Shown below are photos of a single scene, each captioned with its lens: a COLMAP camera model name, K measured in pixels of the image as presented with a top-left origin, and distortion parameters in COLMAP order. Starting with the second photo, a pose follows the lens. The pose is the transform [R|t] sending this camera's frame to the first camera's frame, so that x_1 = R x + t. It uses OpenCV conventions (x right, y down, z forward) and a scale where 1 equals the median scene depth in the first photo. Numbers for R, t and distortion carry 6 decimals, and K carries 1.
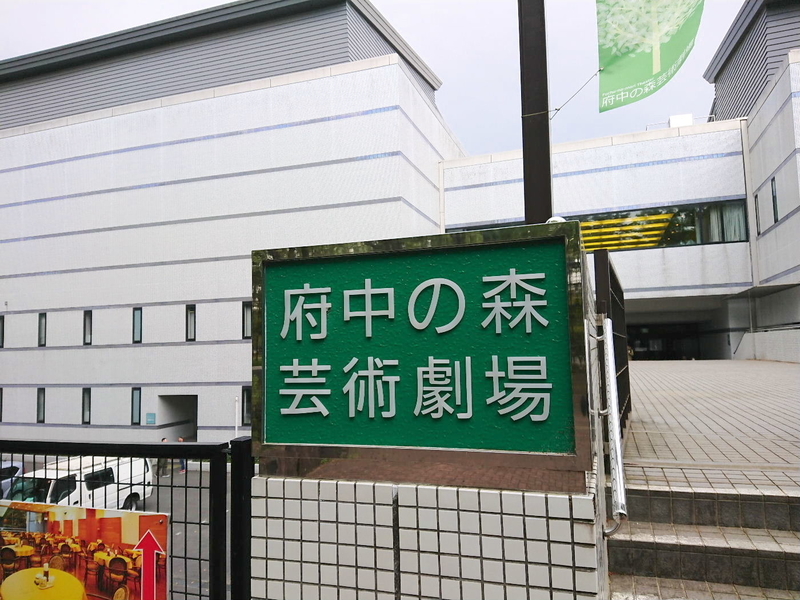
lens RADIAL K [[592.8, 0, 394.7], [0, 592.8, 295.9], [0, 0, 1]] dist [-0.002660, -0.019396]
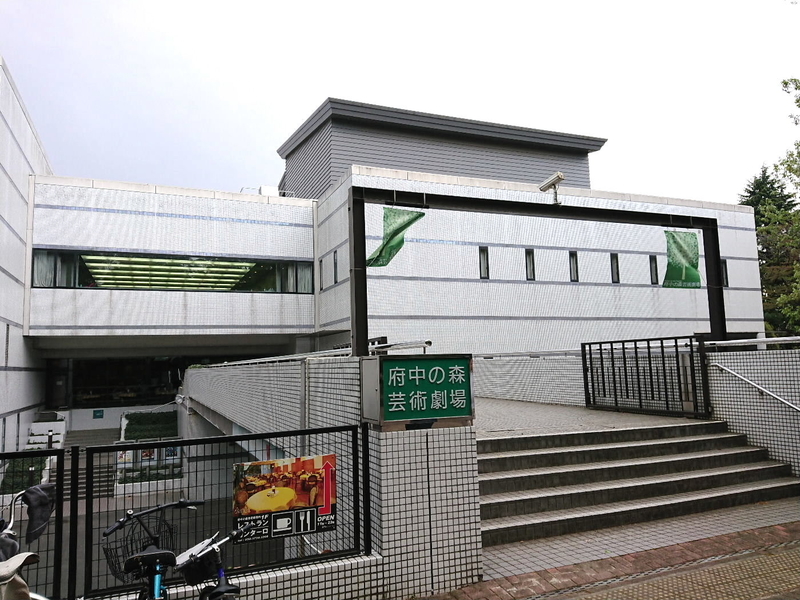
lens RADIAL K [[592.8, 0, 400.8], [0, 592.8, 300.0], [0, 0, 1]] dist [-0.002660, -0.019396]
pose [[0.717967, 0.081222, 0.691322, -1.987502], [-0.057944, 0.996696, -0.056923, -0.168639], [-0.693661, 0.000811, 0.720301, -1.047383]]
